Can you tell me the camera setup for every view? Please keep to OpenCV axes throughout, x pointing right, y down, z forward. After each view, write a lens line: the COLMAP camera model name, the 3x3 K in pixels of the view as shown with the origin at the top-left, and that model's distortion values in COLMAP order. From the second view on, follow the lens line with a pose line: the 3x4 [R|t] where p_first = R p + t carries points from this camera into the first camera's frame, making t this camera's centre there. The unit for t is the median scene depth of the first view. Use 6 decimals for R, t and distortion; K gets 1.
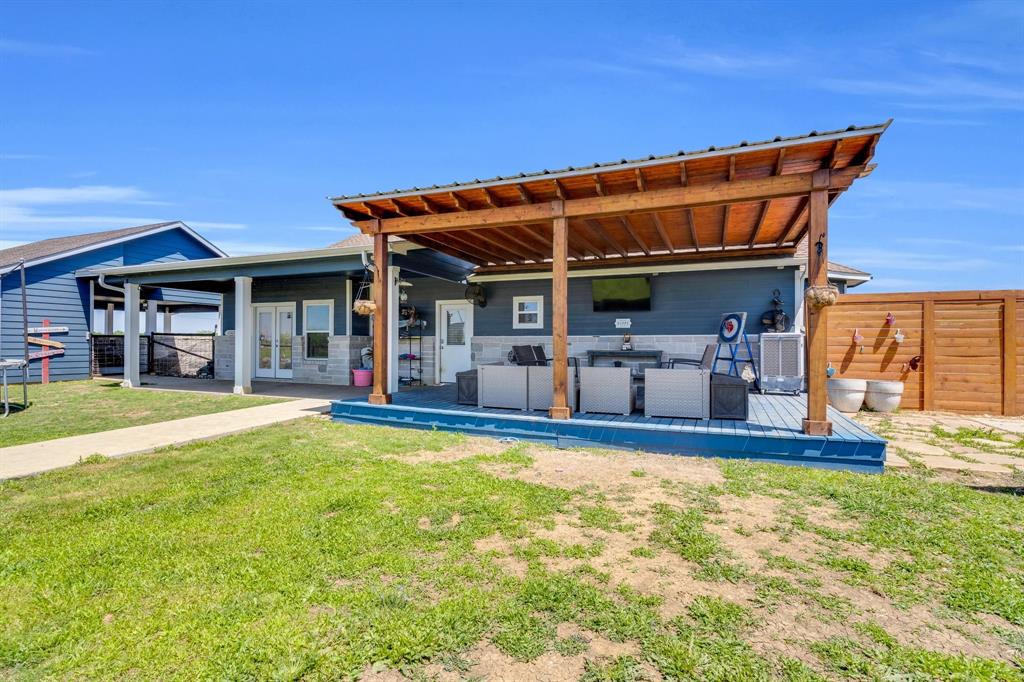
lens RADIAL K [[486.4, 0, 512.0], [0, 486.4, 341.0], [0, 0, 1]] dist [0.005077, 0.000586]
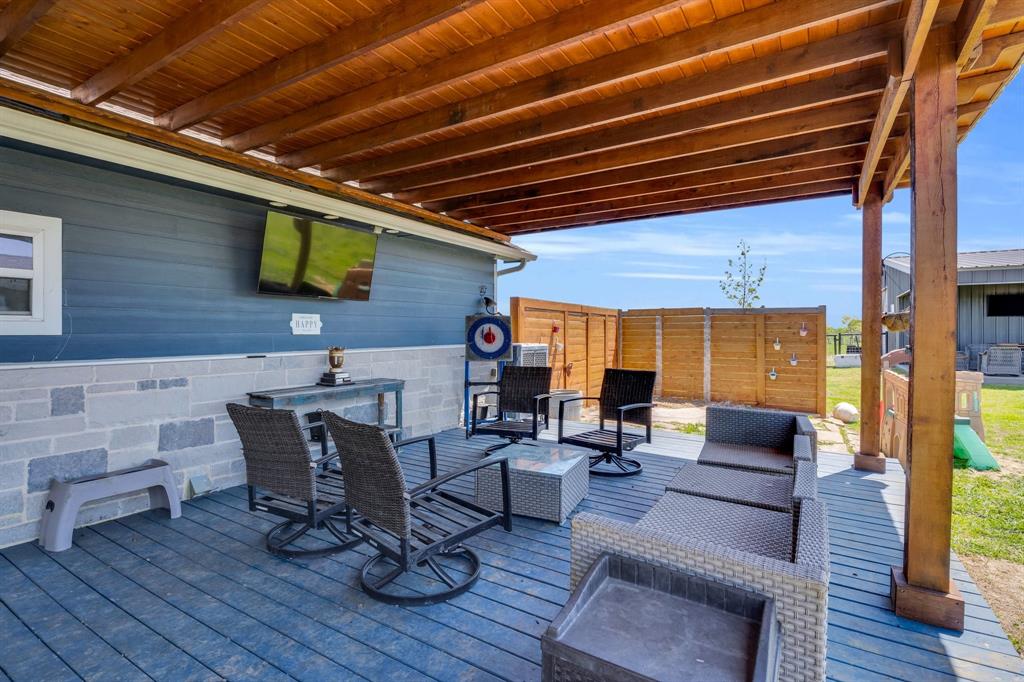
lens RADIAL K [[486.4, 0, 512.0], [0, 486.4, 341.0], [0, 0, 1]] dist [0.005077, 0.000586]
pose [[0.163538, -0.018009, 0.986373, -0.183339], [0.001380, 0.999837, 0.018026, -0.029181], [-0.986536, -0.001587, 0.163536, 0.754288]]
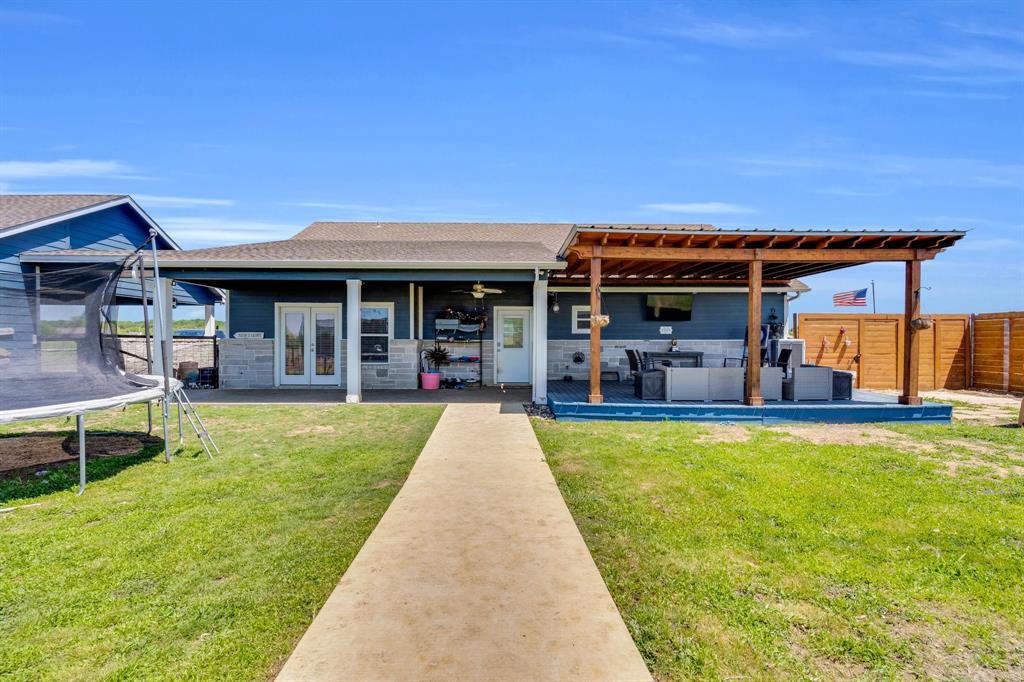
lens RADIAL K [[486.4, 0, 512.0], [0, 486.4, 341.0], [0, 0, 1]] dist [0.005077, 0.000586]
pose [[0.914876, -0.004396, 0.403712, -0.657282], [-0.000590, 0.999925, 0.012225, -0.024119], [-0.403735, -0.011423, 0.914804, 0.007123]]
